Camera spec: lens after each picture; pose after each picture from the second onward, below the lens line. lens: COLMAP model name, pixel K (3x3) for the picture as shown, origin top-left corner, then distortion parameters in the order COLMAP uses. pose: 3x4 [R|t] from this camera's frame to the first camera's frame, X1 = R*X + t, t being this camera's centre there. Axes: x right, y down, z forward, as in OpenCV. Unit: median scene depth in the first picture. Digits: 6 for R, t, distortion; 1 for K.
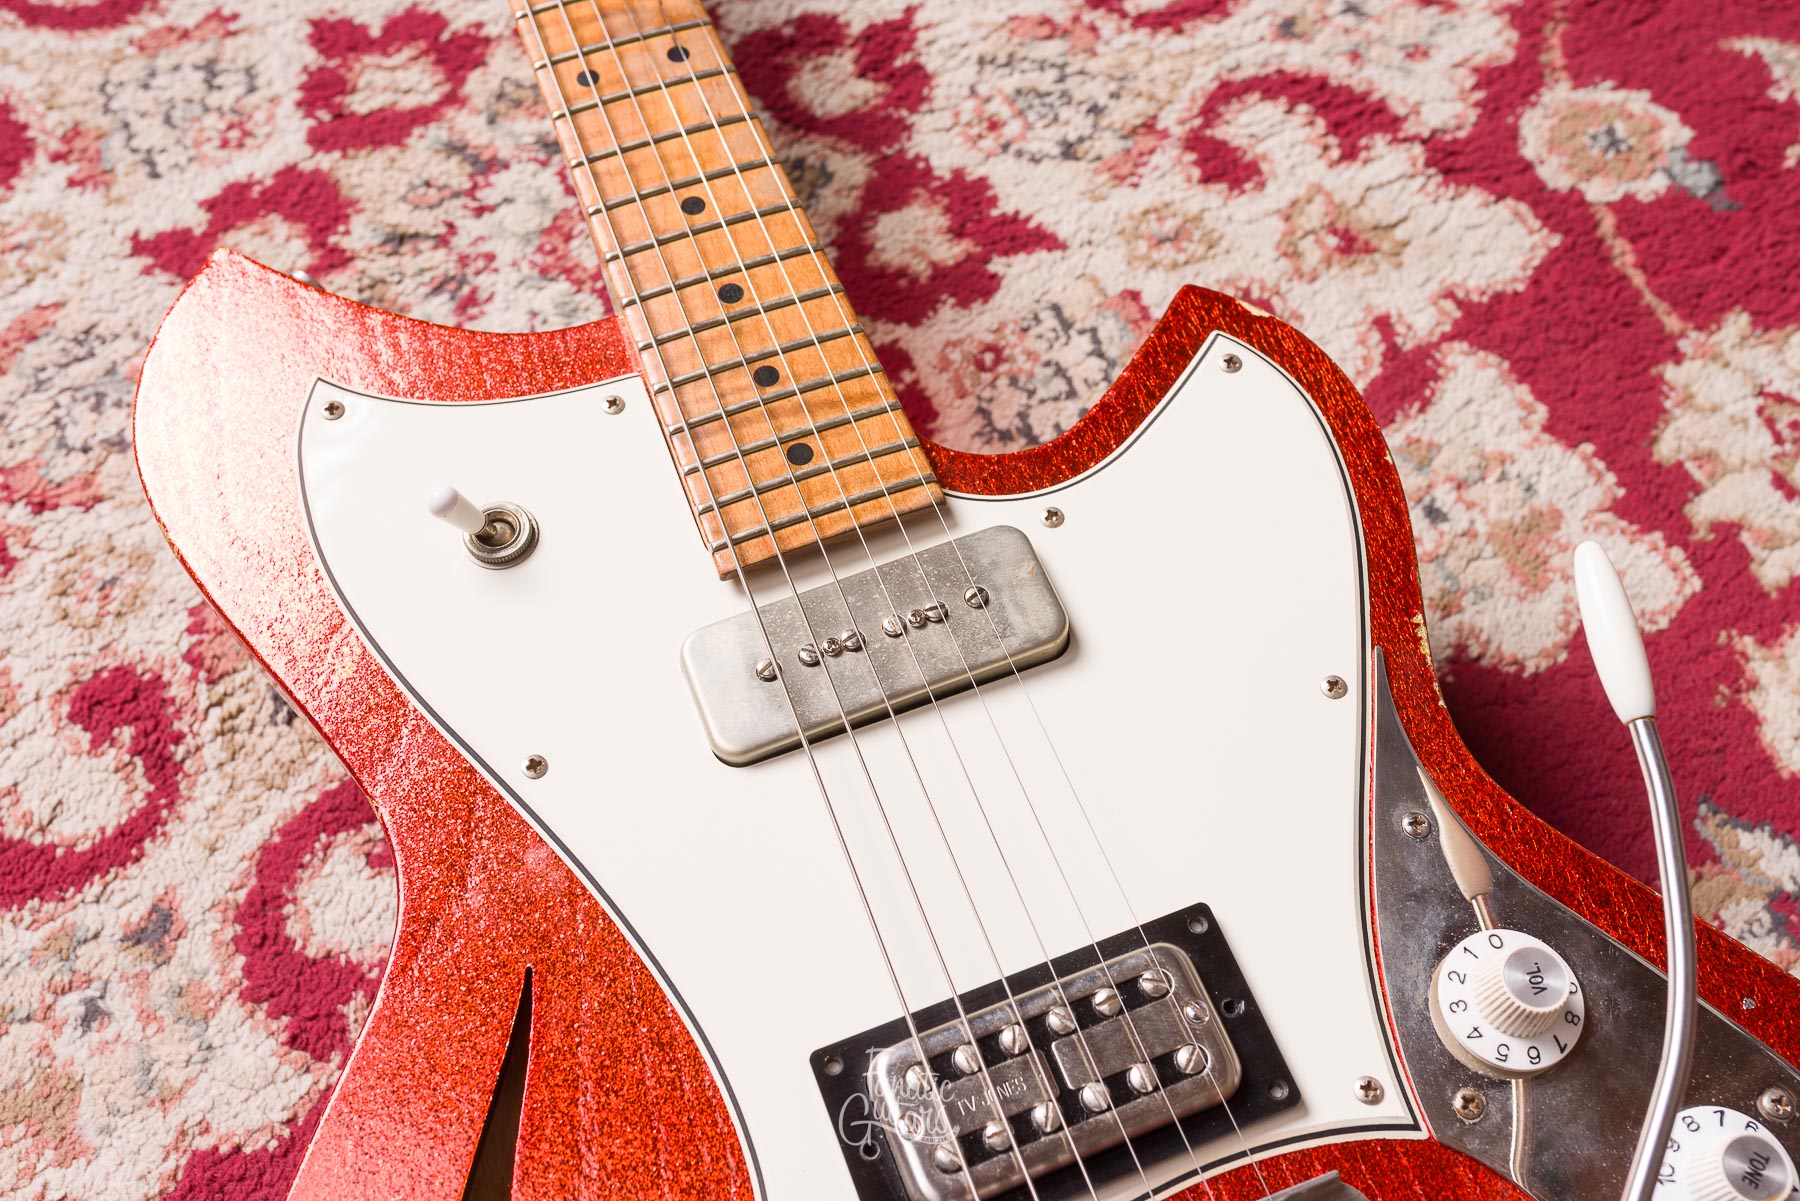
lens RADIAL K [[1772.6, 0, 900.7], [0, 1772.6, 601.5], [0, 0, 1]] dist [0.002803, -0.000107]
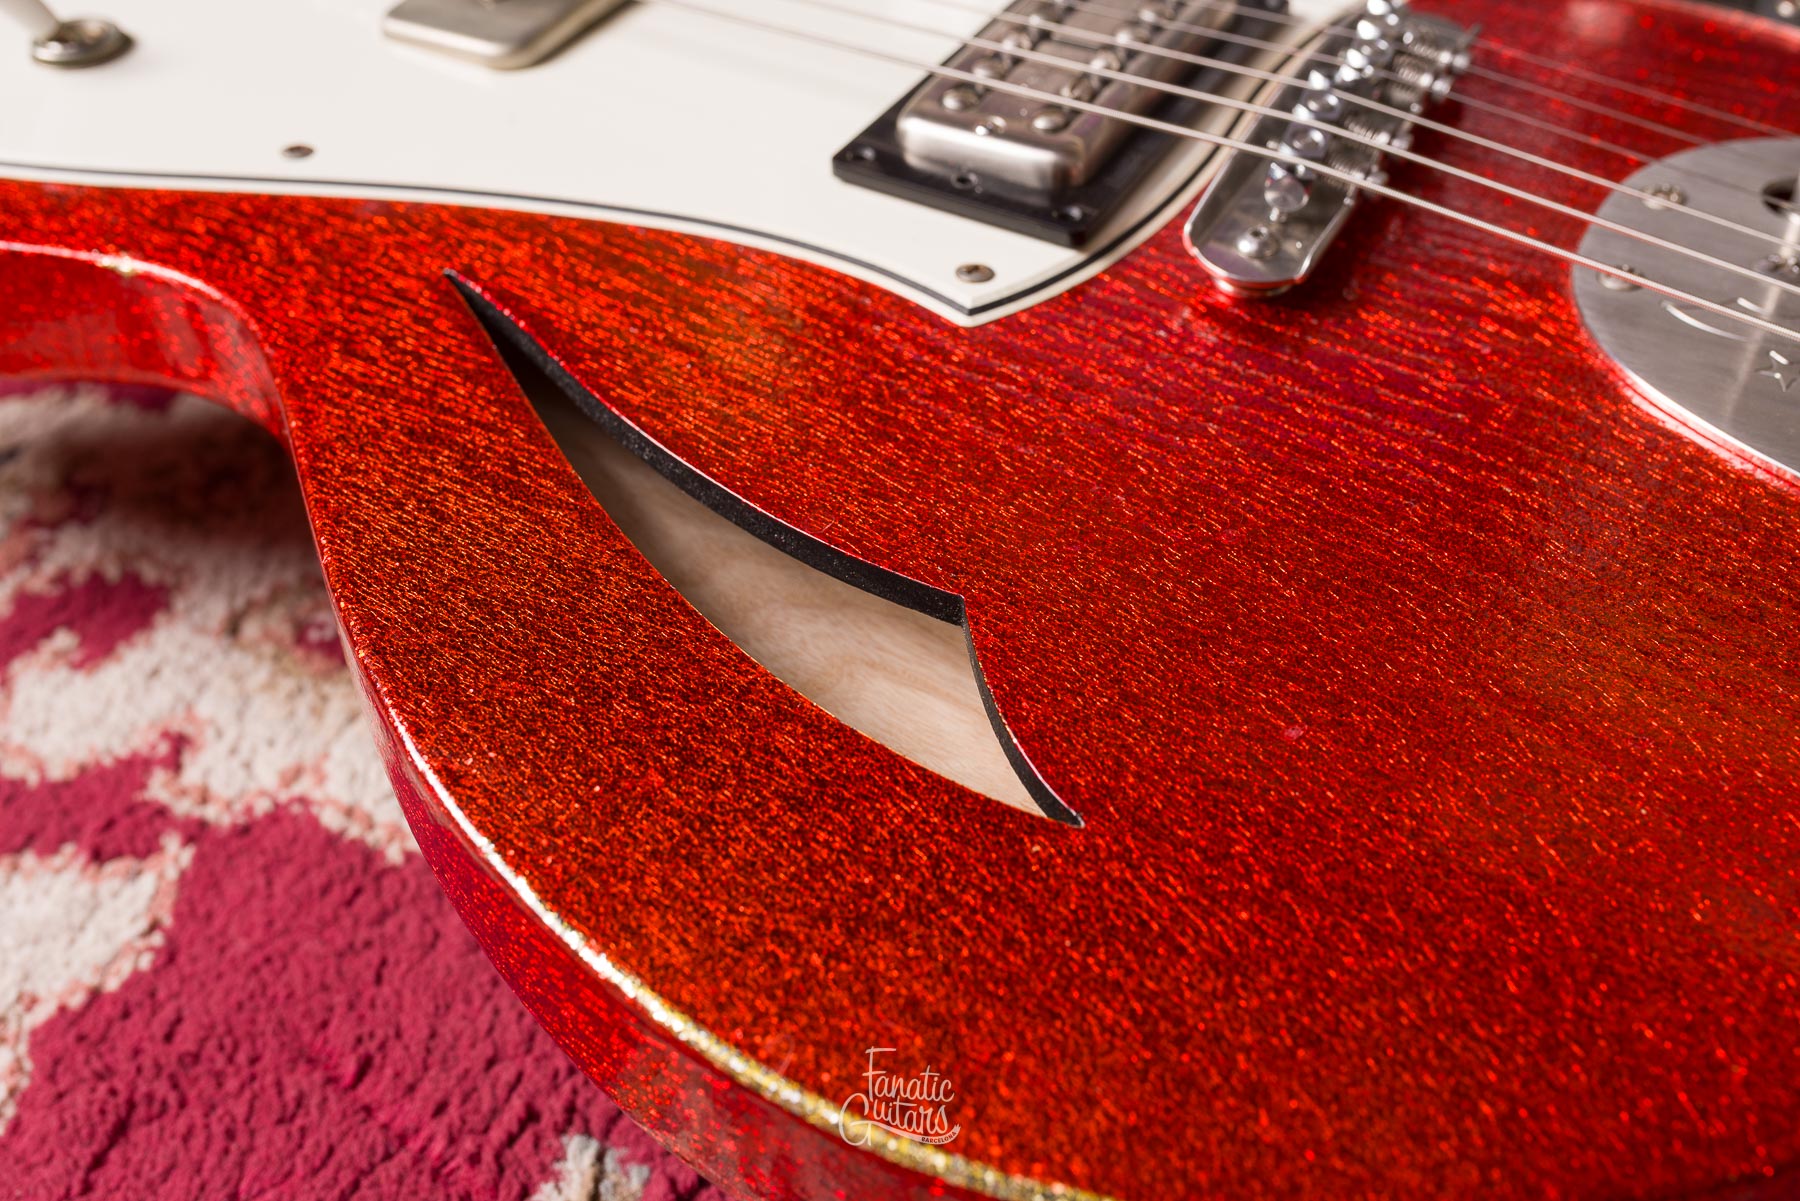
lens RADIAL K [[1845.0, 0, 896.5], [0, 1845.0, 601.5], [0, 0, 1]] dist [0.003187, 0.003845]
pose [[0.800271, -0.428782, 0.419180, -0.295586], [0.539319, 0.820250, -0.190593, 0.390991], [-0.262110, 0.378597, 0.887672, 0.220034]]
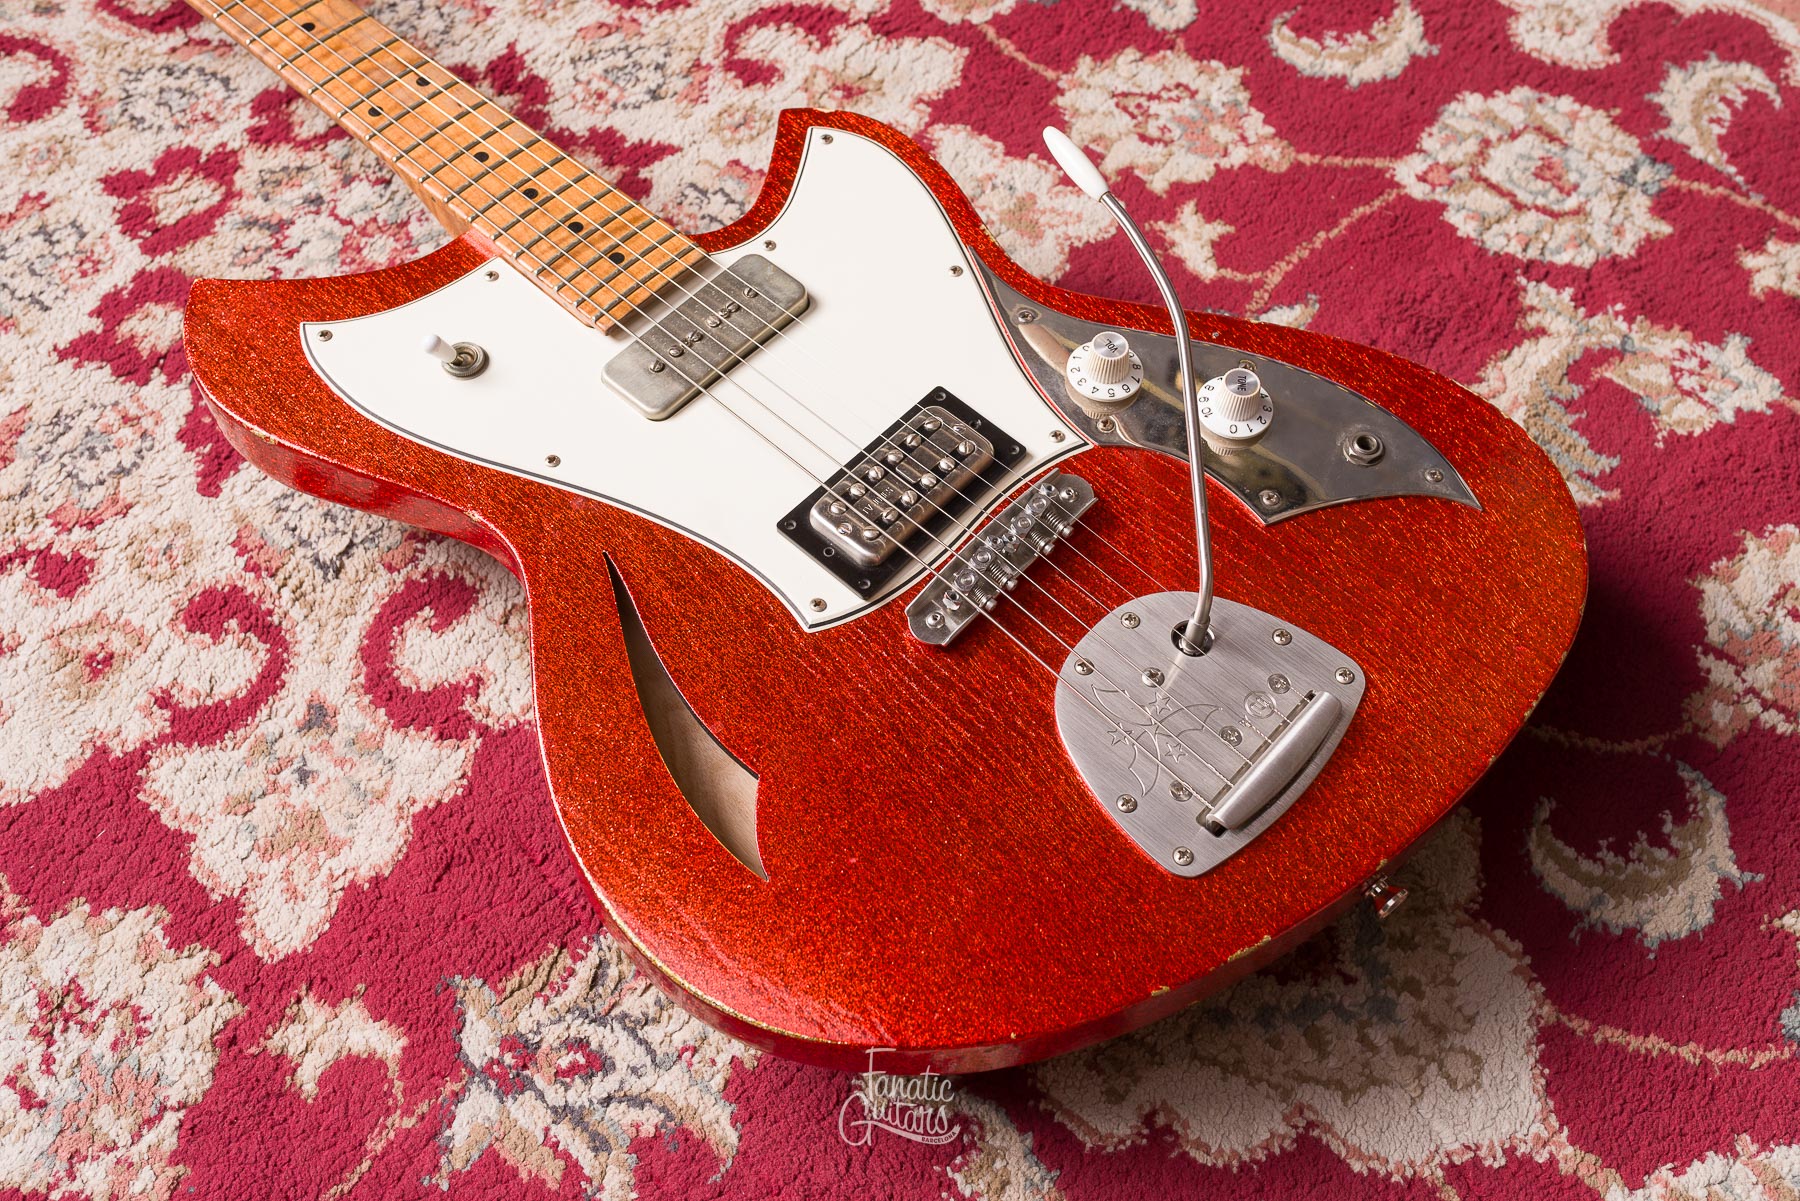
lens RADIAL K [[1740.9, 0, 901.4], [0, 1740.9, 597.7], [0, 0, 1]] dist [-0.000440, -0.001179]
pose [[0.896656, -0.369586, 0.243751, -0.258808], [0.382569, 0.923905, -0.006444, 0.251628], [-0.222821, 0.099030, 0.969816, -0.477937]]
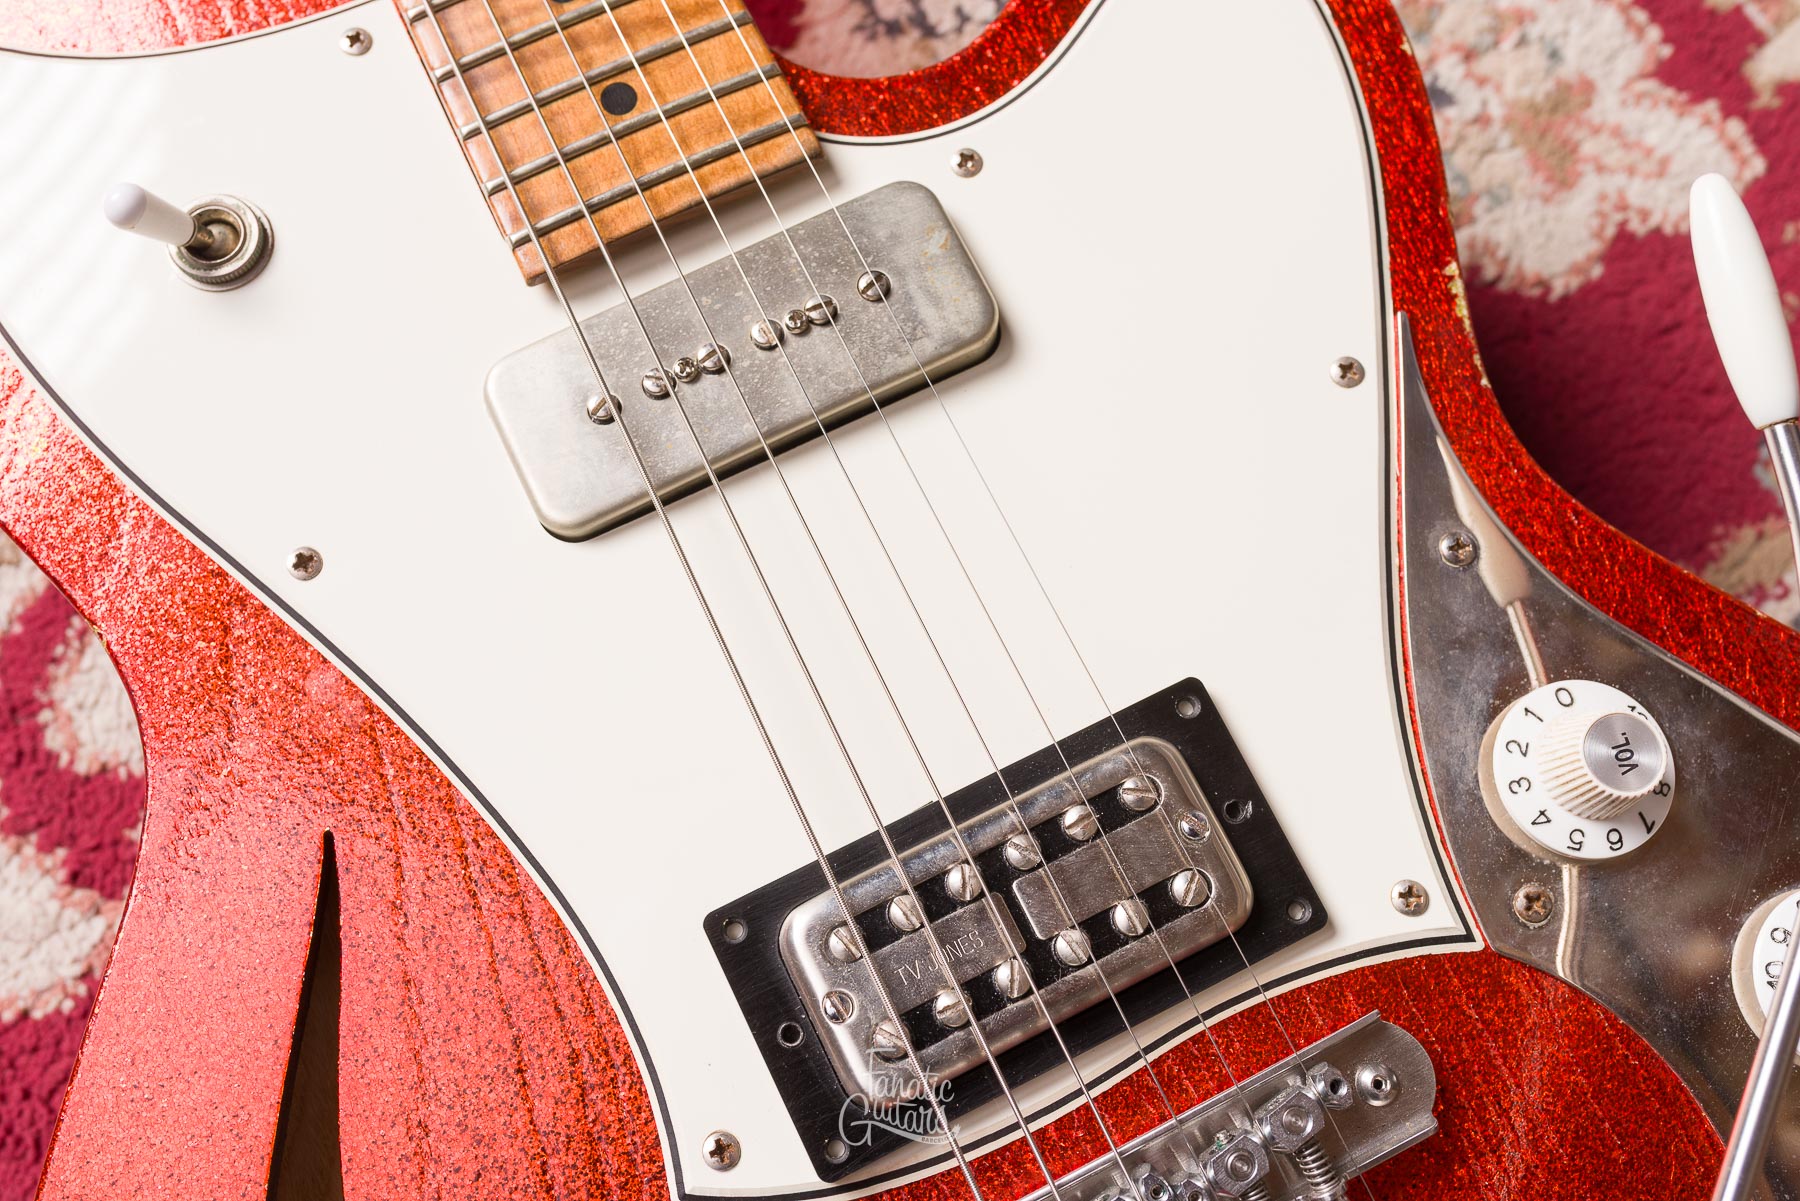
lens RADIAL K [[1813.8, 0, 899.6], [0, 1813.8, 600.5], [0, 0, 1]] dist [-0.000339, 0.004263]
pose [[0.995866, -0.080344, 0.042376, 0.007910], [0.067654, 0.967366, 0.244185, -0.044748], [-0.060611, -0.240309, 0.968802, 0.169336]]
